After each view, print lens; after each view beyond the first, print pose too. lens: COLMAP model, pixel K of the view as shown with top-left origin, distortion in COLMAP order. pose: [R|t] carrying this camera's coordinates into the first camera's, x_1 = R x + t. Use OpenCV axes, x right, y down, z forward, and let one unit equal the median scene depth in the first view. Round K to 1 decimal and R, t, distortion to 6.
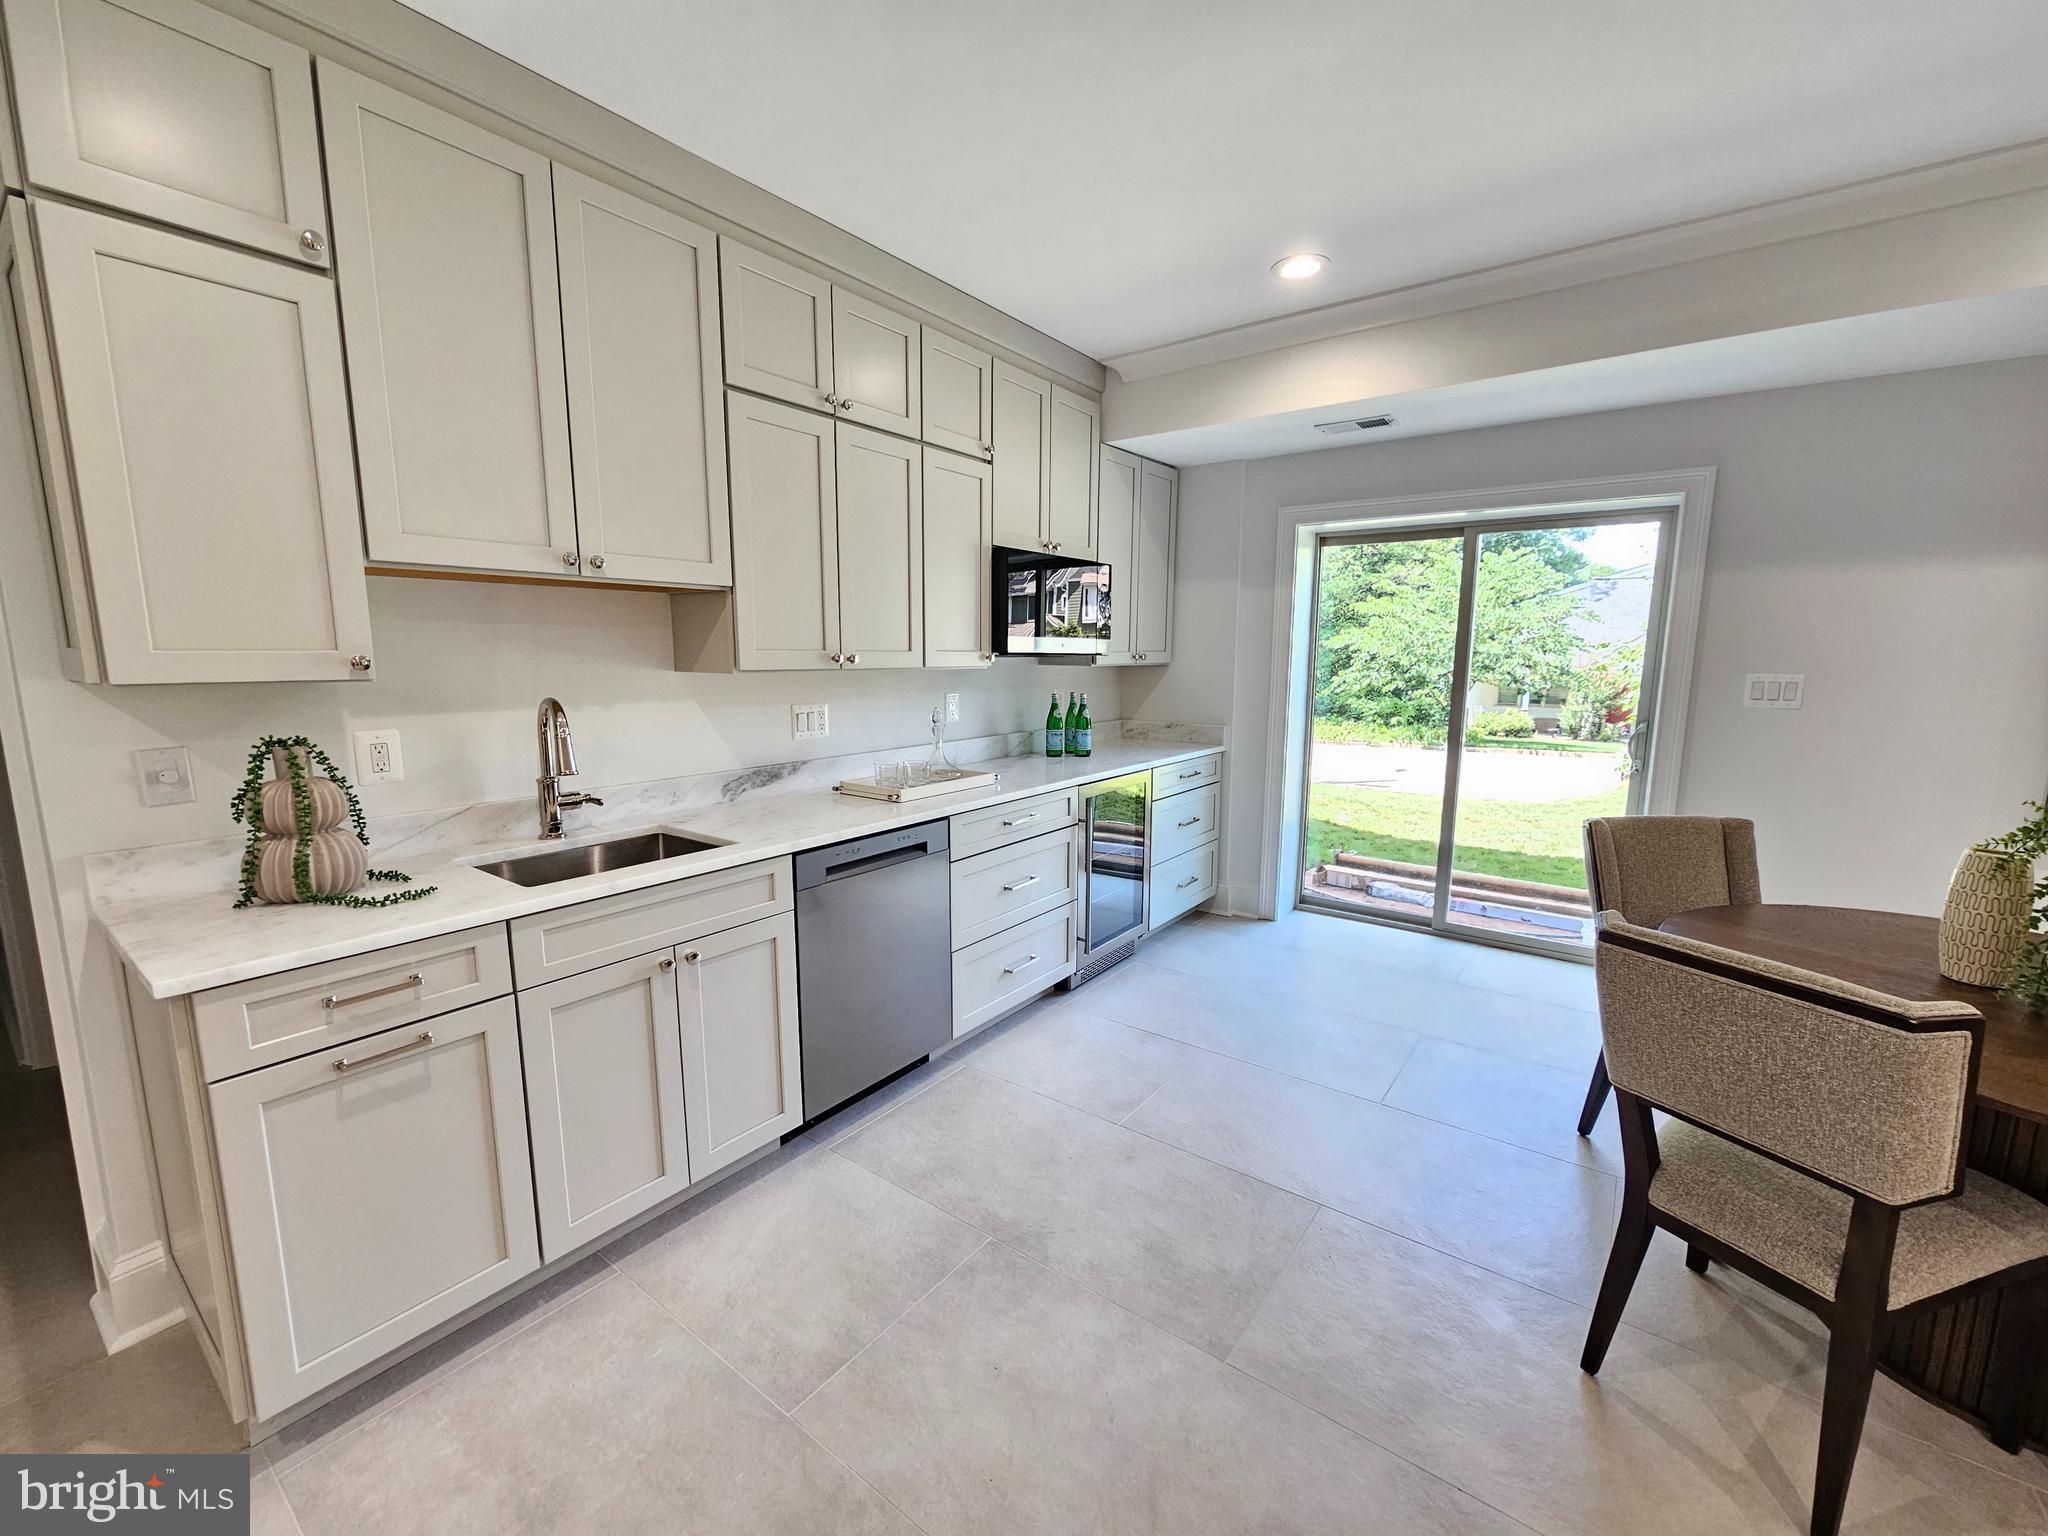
lens RADIAL K [[840.8, 0, 1016.3], [0, 840.8, 772.8], [0, 0, 1]] dist [-0.004508, 0.002565]
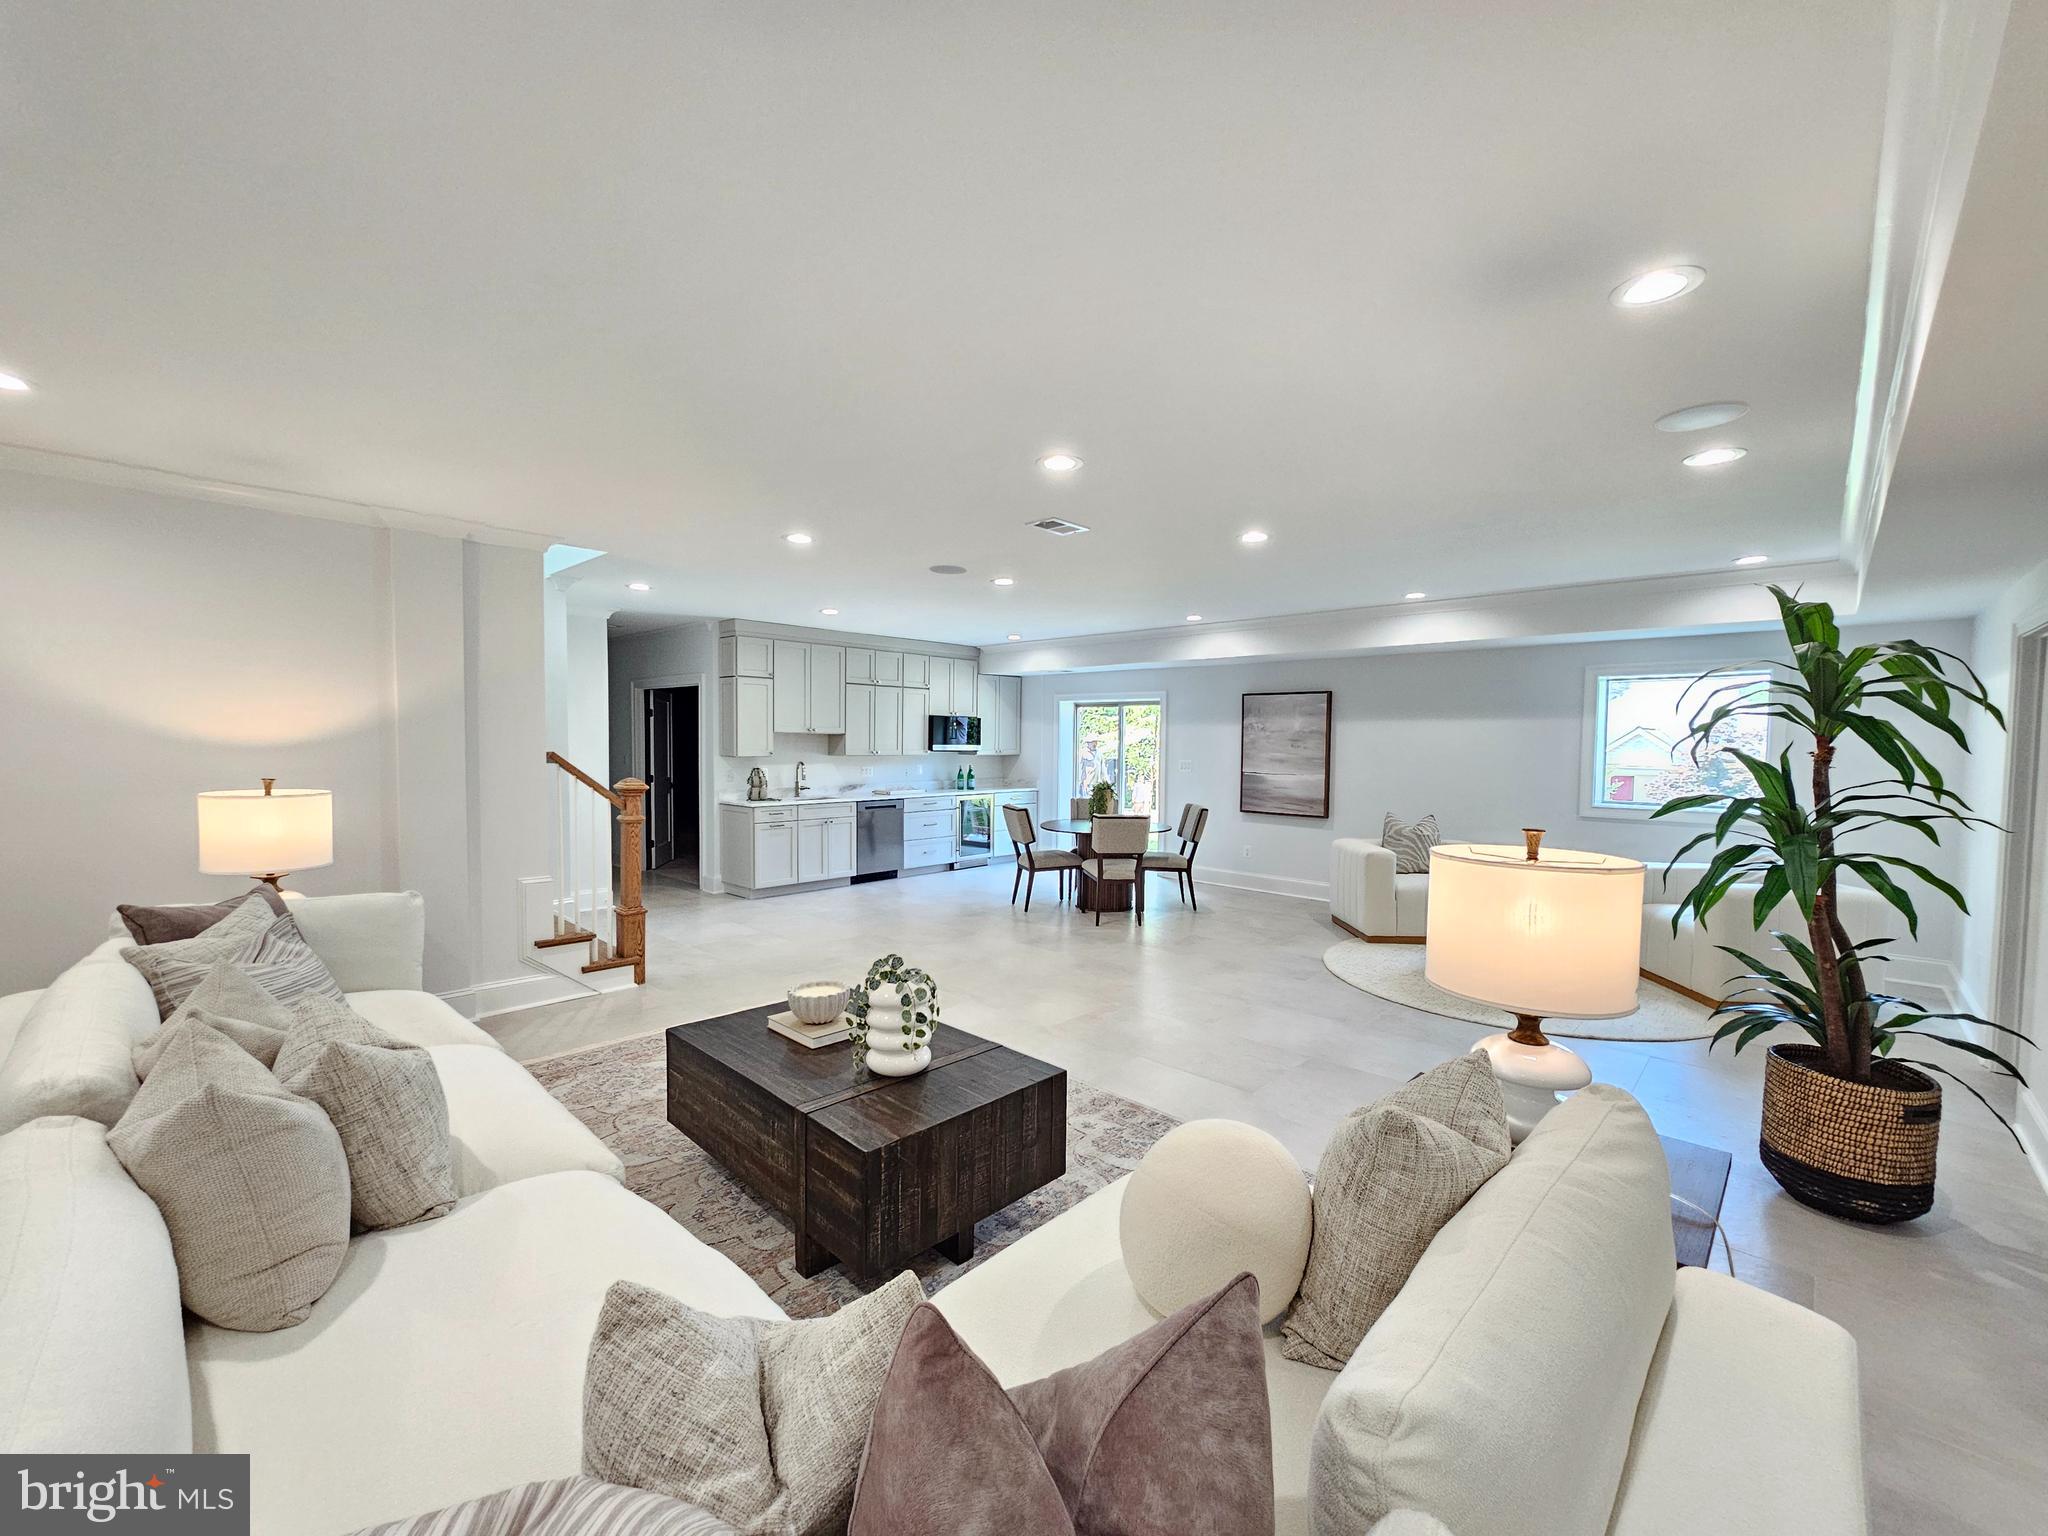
lens RADIAL K [[840.8, 0, 1028.4], [0, 840.8, 765.4], [0, 0, 1]] dist [-0.004508, 0.002565]
pose [[0.994421, 0.009909, -0.105019, 0.809131], [-0.021791, 0.993401, -0.112607, 0.302645], [0.103210, 0.114267, 0.988074, -2.420045]]
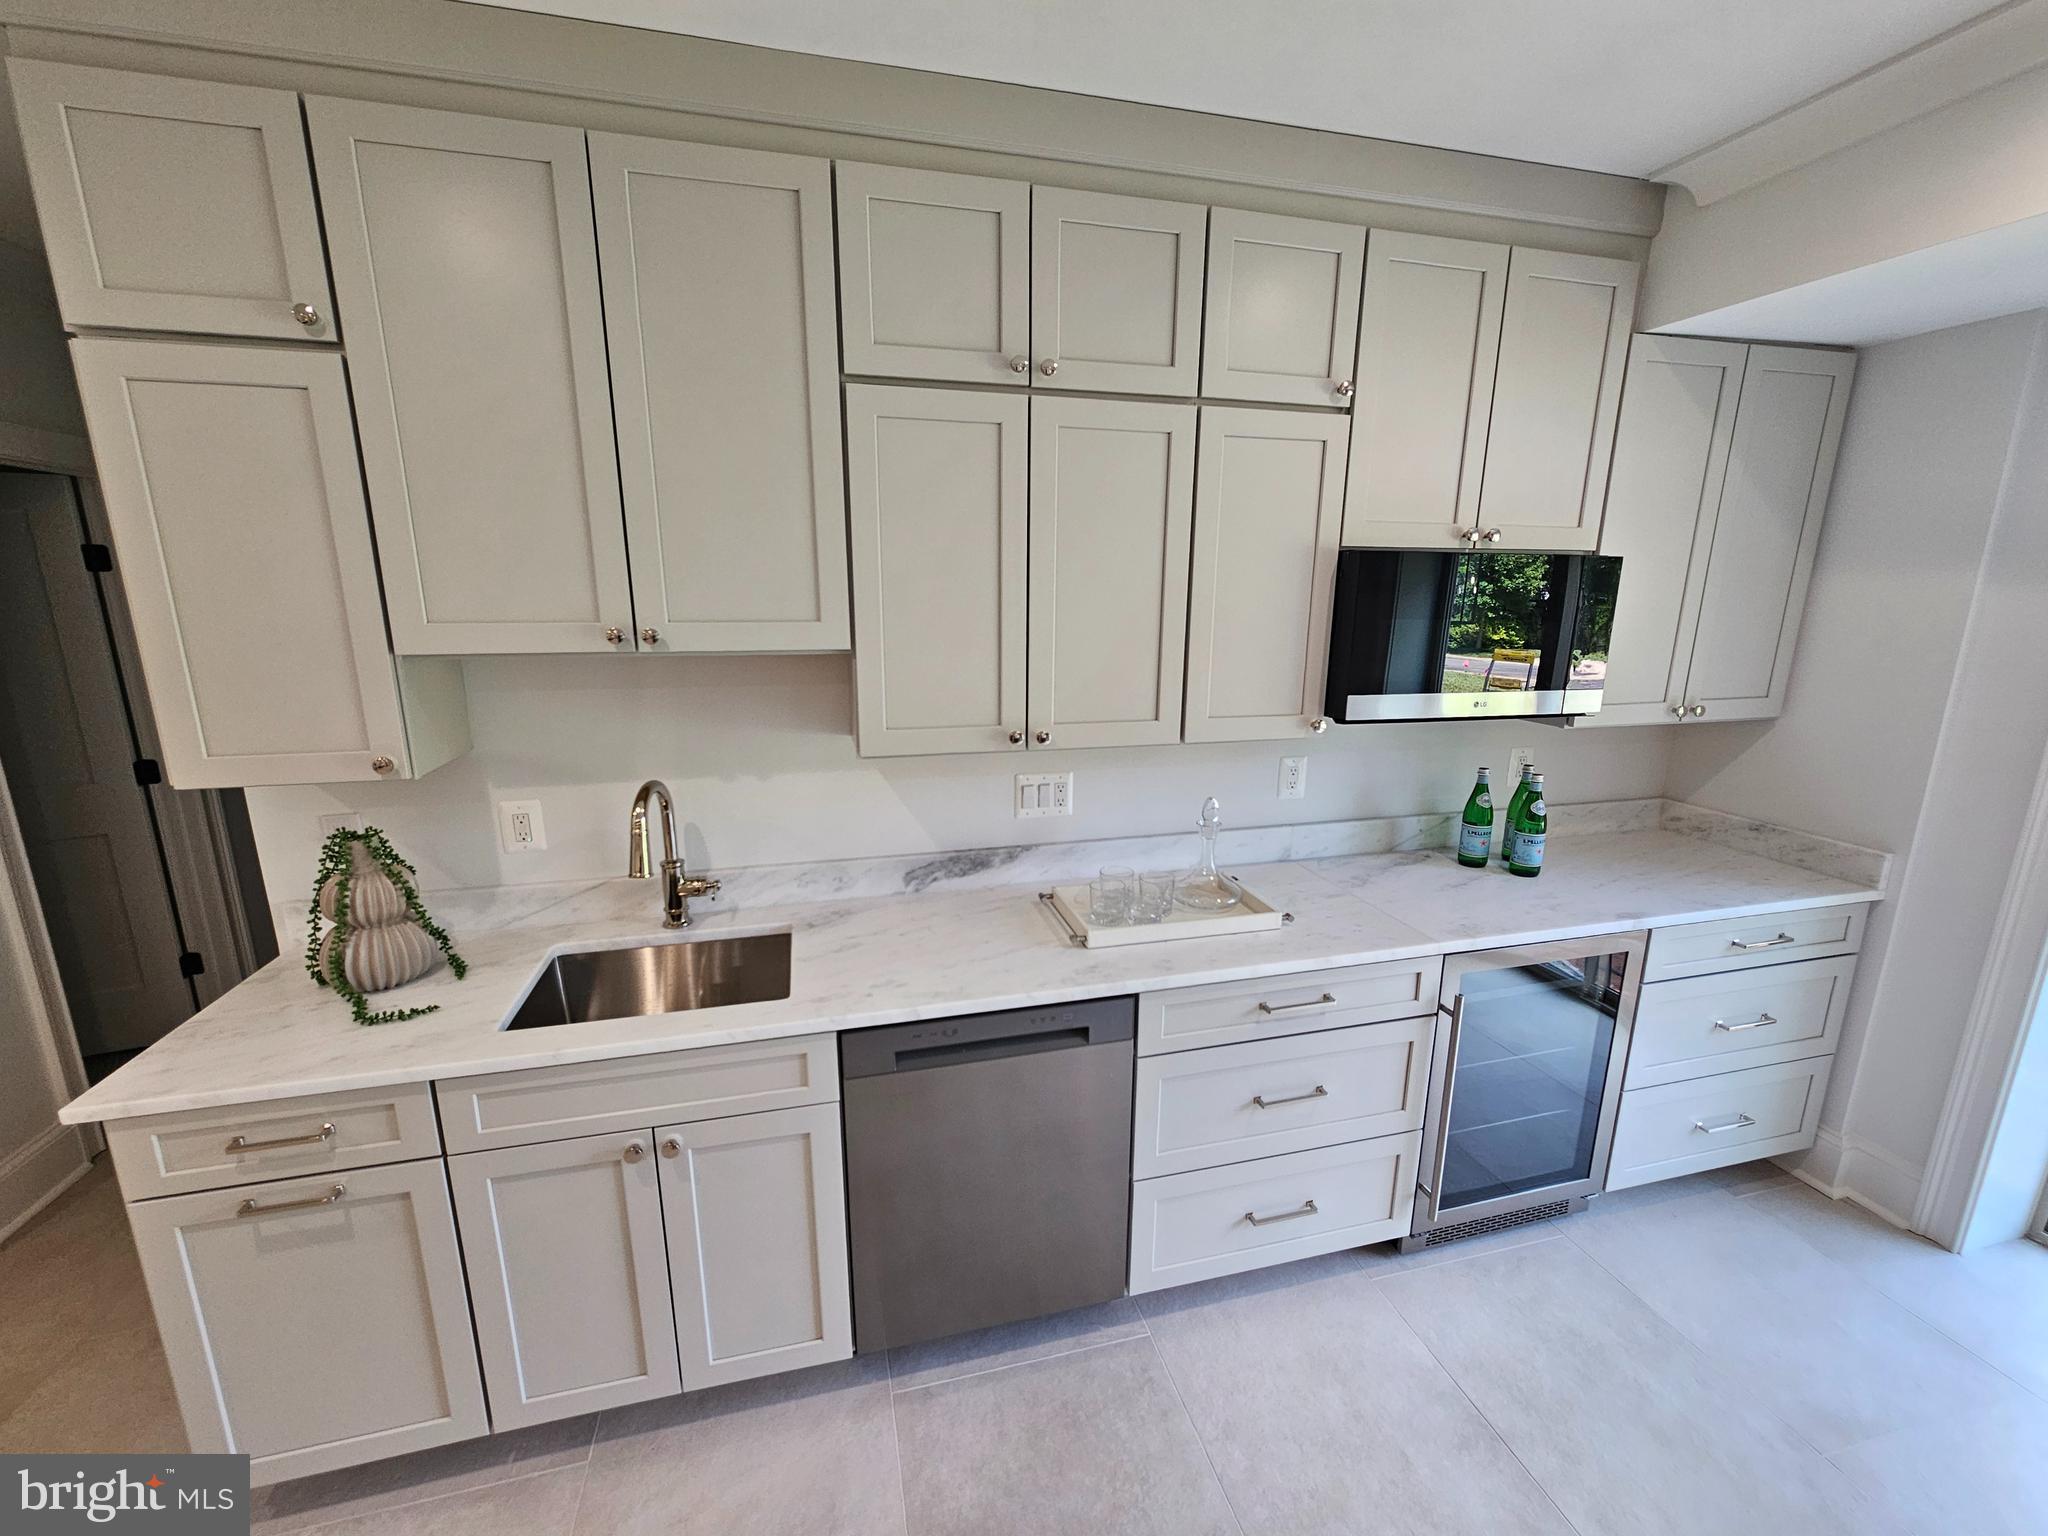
lens RADIAL K [[840.8, 0, 1020.5], [0, 840.8, 772.5], [0, 0, 1]] dist [-0.004508, 0.002565]
pose [[0.781927, 0.138205, -0.607857, 0.233279], [-0.092447, 0.990040, 0.106179, -0.187945], [0.616477, -0.026830, 0.786916, 0.451346]]
